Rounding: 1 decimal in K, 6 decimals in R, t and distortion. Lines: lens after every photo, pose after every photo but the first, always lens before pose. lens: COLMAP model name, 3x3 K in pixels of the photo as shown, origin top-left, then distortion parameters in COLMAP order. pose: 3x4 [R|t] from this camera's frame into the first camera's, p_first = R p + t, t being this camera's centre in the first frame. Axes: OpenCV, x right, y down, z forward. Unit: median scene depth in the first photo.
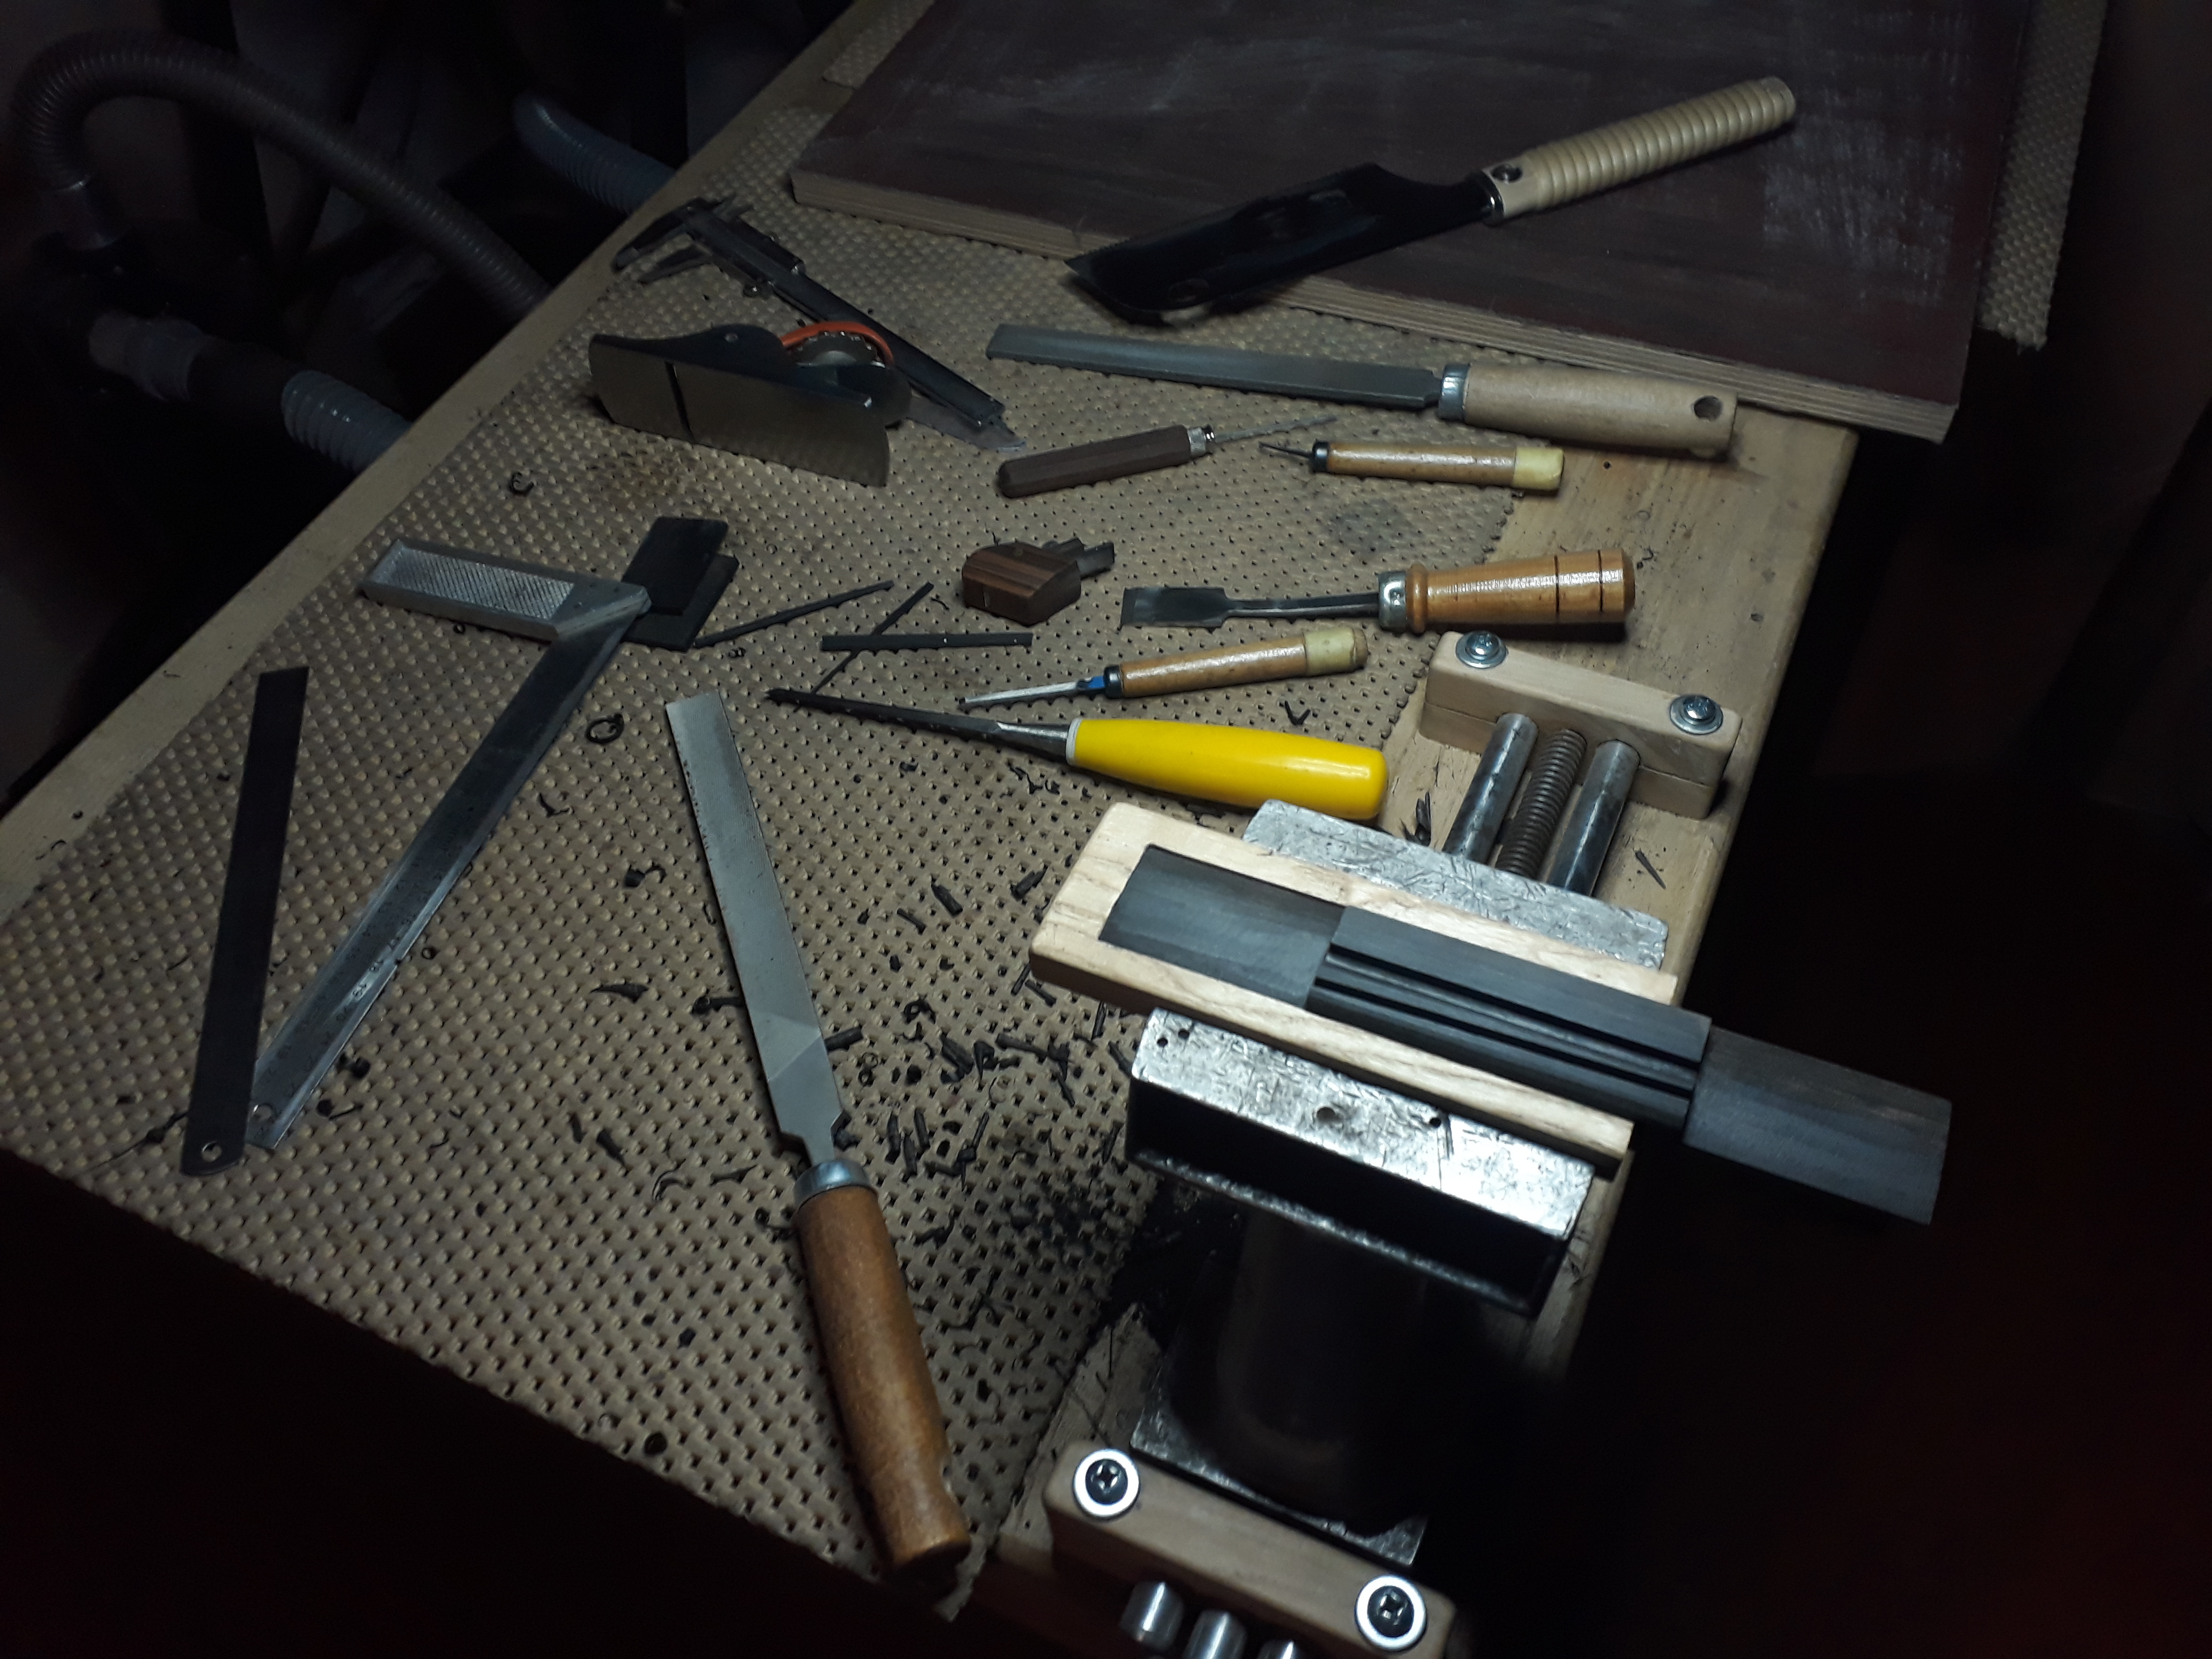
lens RADIAL K [[1822.6, 0, 1099.4], [0, 1822.6, 841.6], [0, 0, 1]] dist [0.028903, -0.060784]
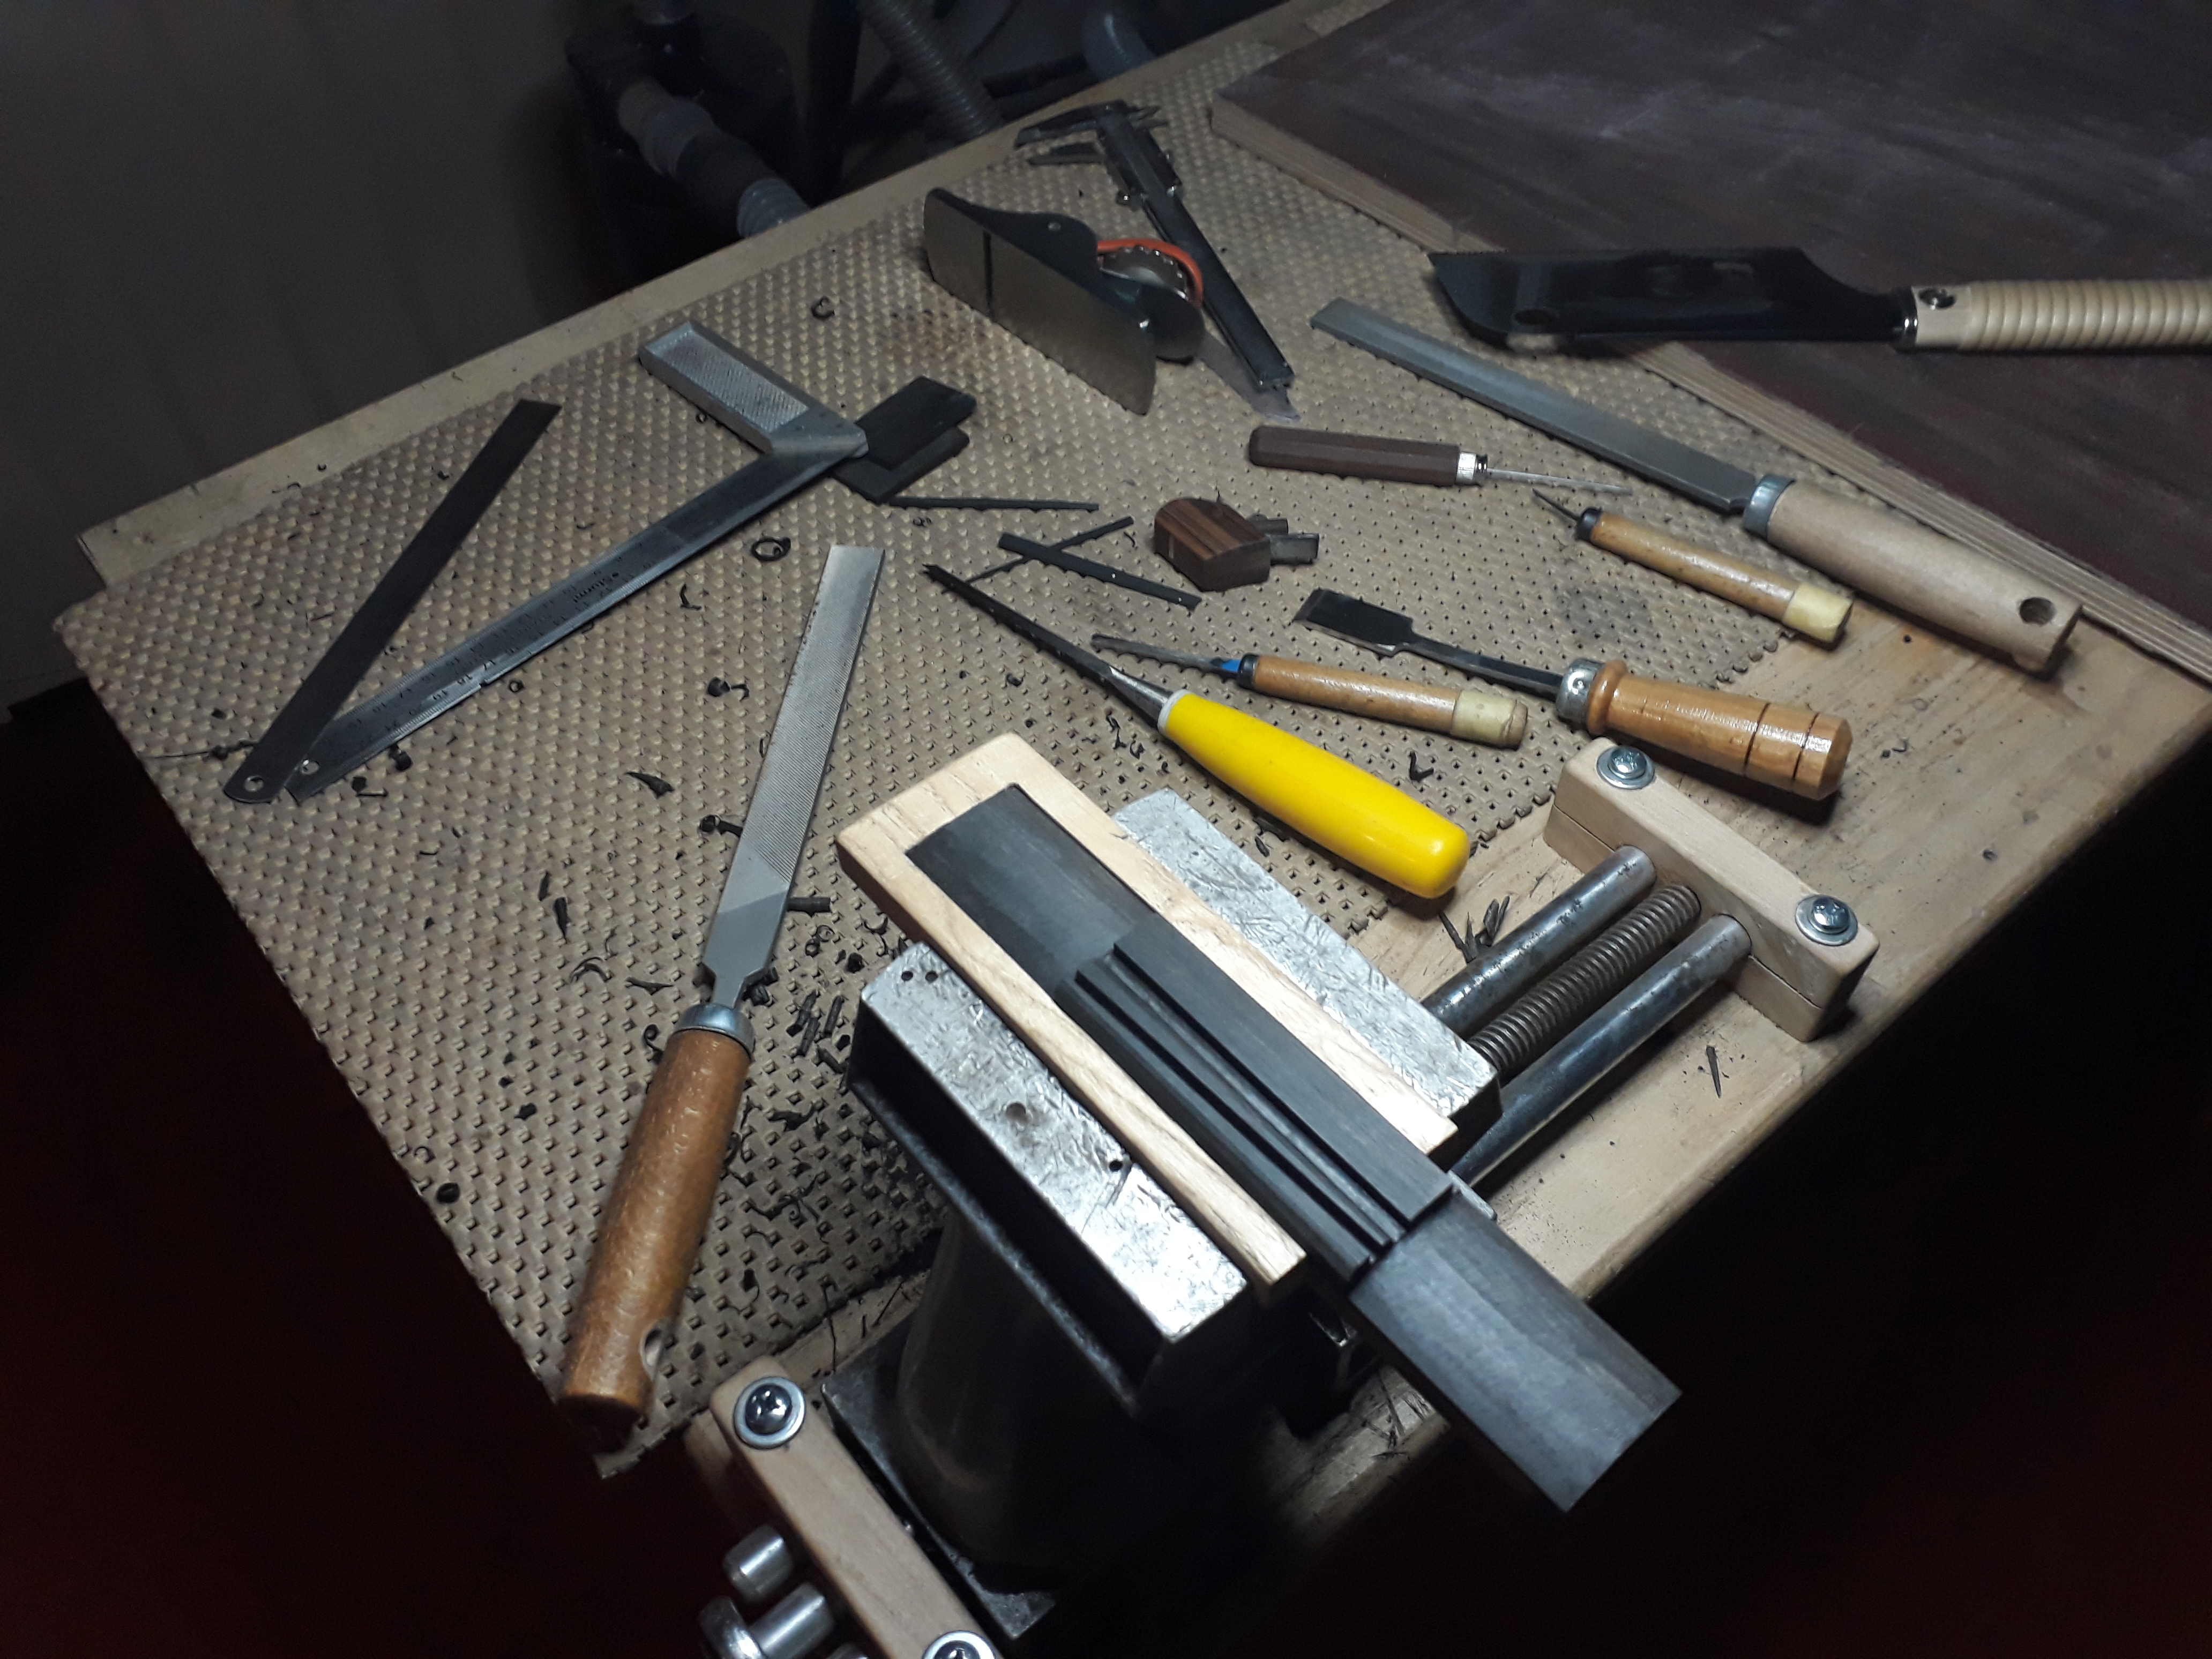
lens RADIAL K [[1822.6, 0, 1088.8], [0, 1822.6, 825.3], [0, 0, 1]] dist [0.028903, -0.060784]
pose [[0.900263, 0.353497, -0.254098, 0.203091], [-0.357304, 0.933418, 0.032638, -0.014553], [0.248717, 0.061407, 0.966628, 0.079664]]
